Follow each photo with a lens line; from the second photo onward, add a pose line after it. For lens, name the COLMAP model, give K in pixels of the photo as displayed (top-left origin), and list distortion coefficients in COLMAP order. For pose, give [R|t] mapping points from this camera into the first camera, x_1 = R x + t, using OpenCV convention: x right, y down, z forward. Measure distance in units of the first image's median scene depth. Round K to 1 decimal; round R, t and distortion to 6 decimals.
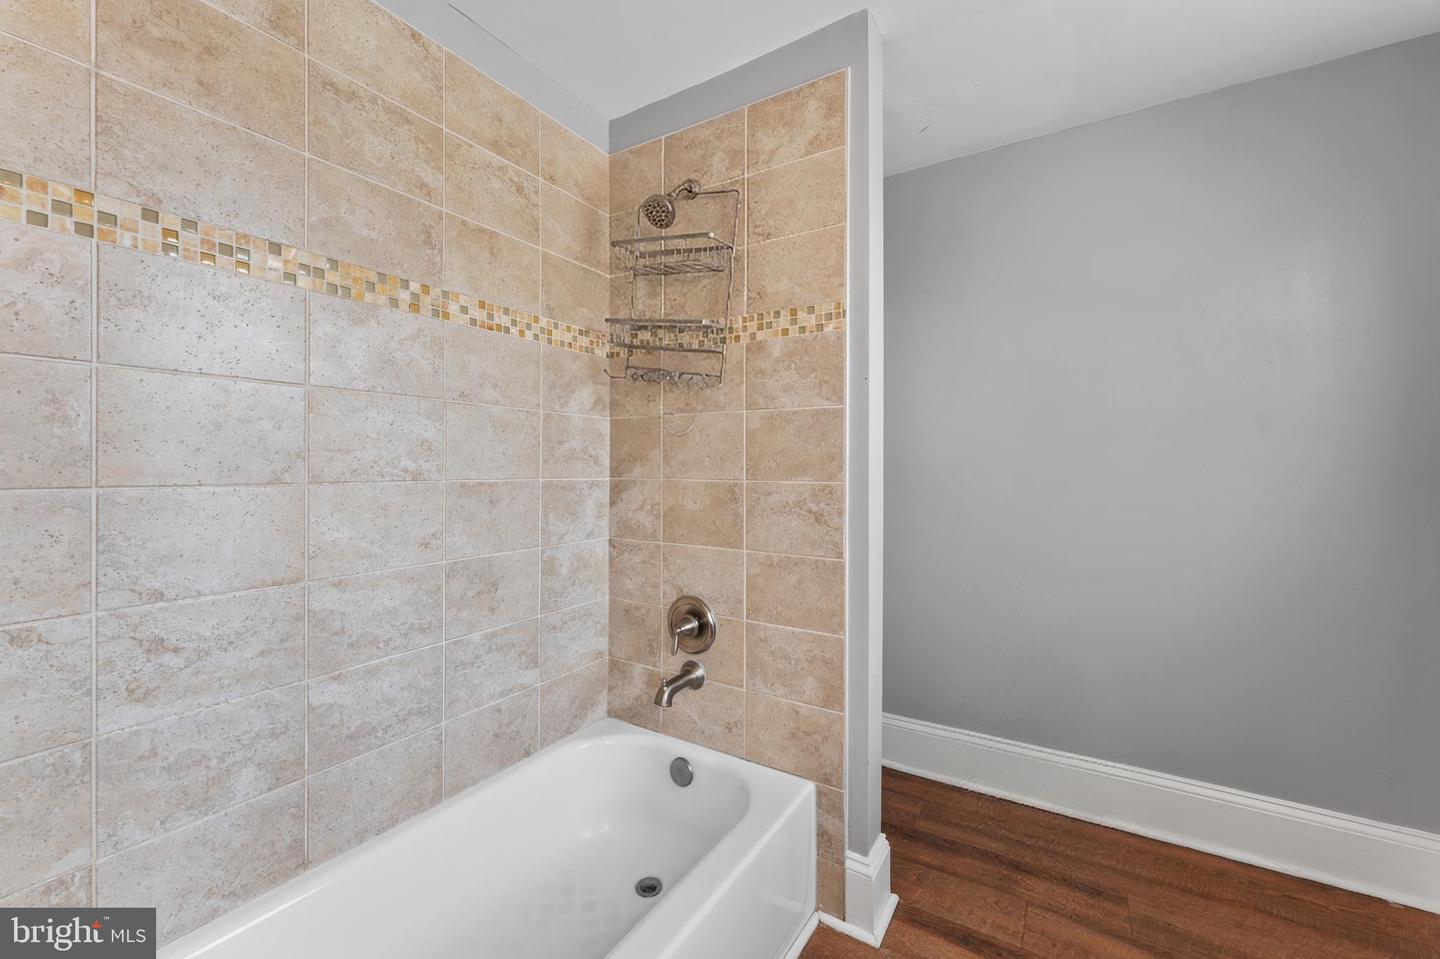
lens RADIAL K [[581.4, 0, 719.9], [0, 581.4, 478.0], [0, 0, 1]] dist [-0.002197, 0.000627]
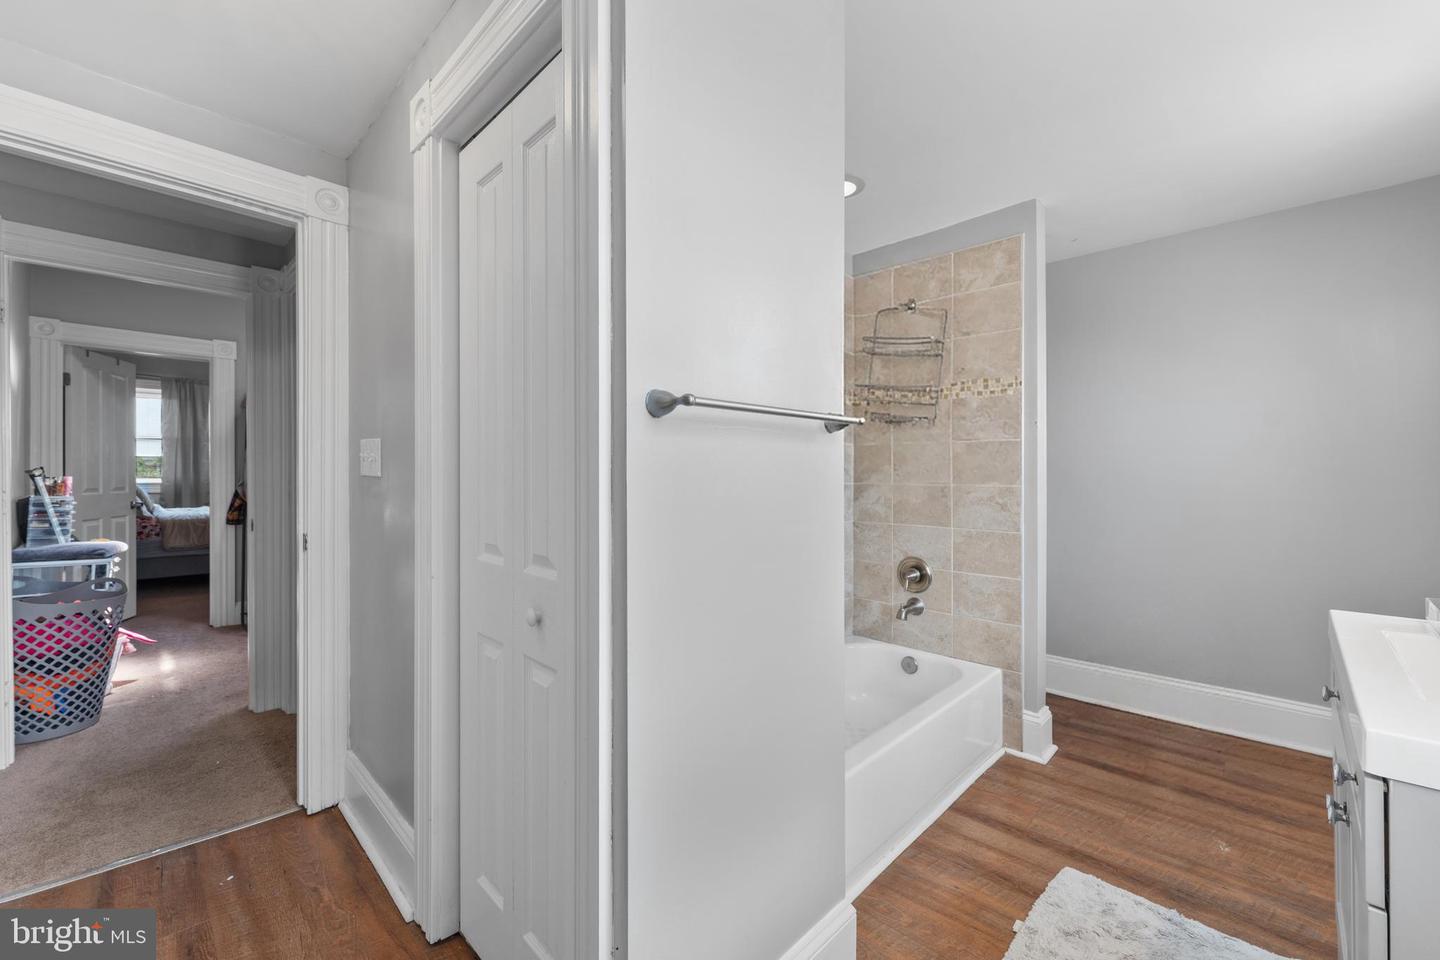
lens RADIAL K [[581.4, 0, 721.8], [0, 581.4, 476.6], [0, 0, 1]] dist [-0.002197, 0.000627]
pose [[0.975333, 0.002488, -0.220724, -0.240200], [-0.006258, 0.999846, -0.016383, 0.013599], [0.220649, 0.017360, 0.975199, -0.763115]]
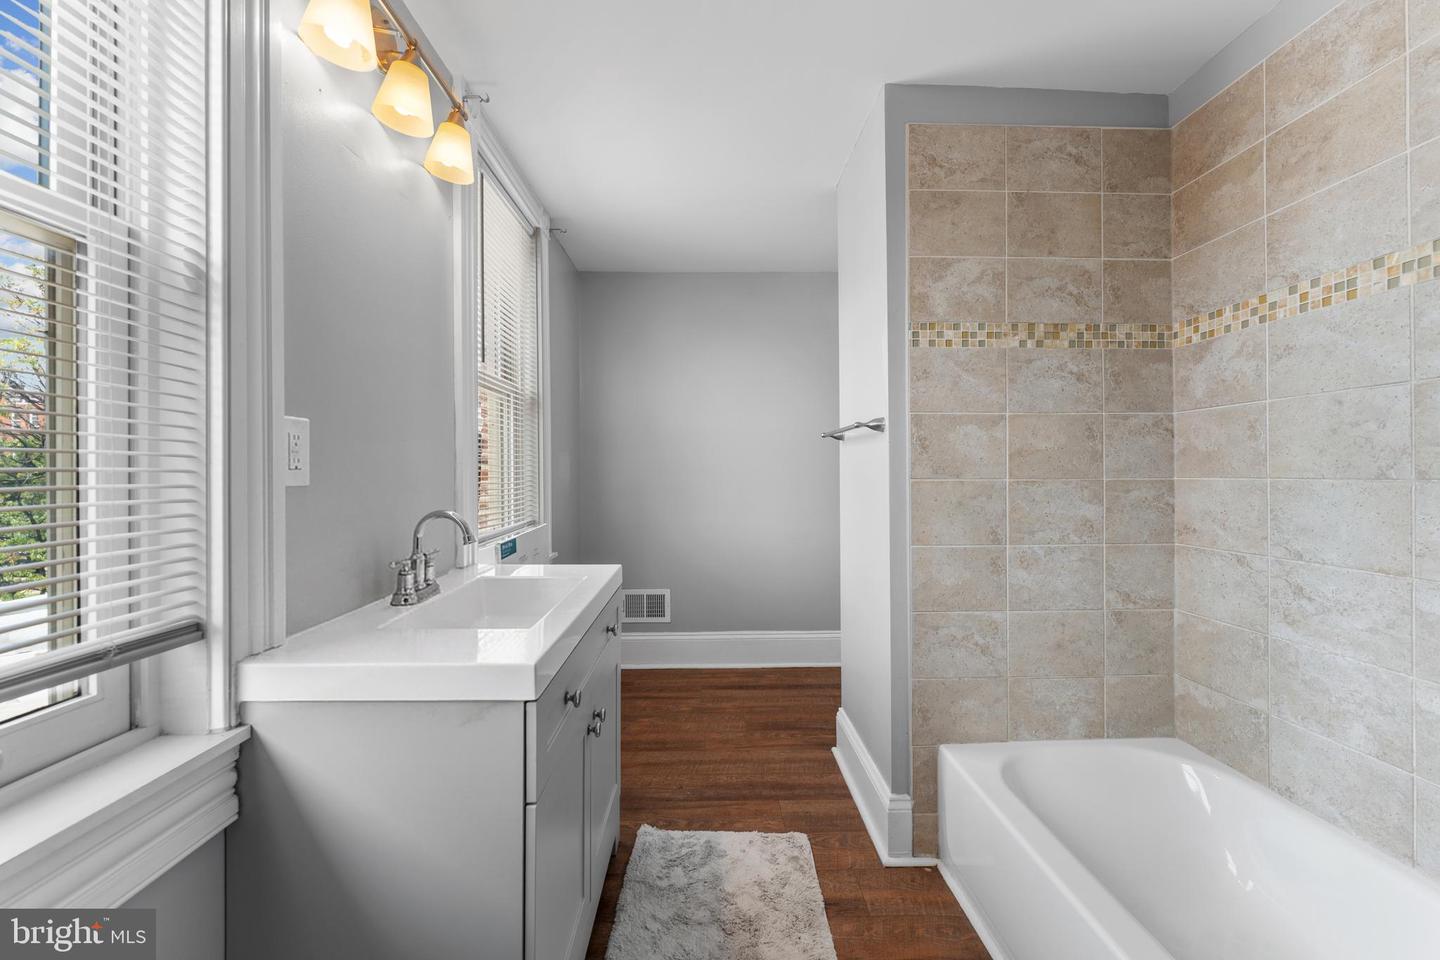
lens RADIAL K [[581.4, 0, 719.5], [0, 581.4, 472.8], [0, 0, 1]] dist [-0.002197, 0.000627]
pose [[-0.830436, 0.008029, -0.557056, 0.448772], [-0.000272, 0.999890, 0.014817, -0.009134], [0.557114, 0.012456, -0.830343, 0.628054]]
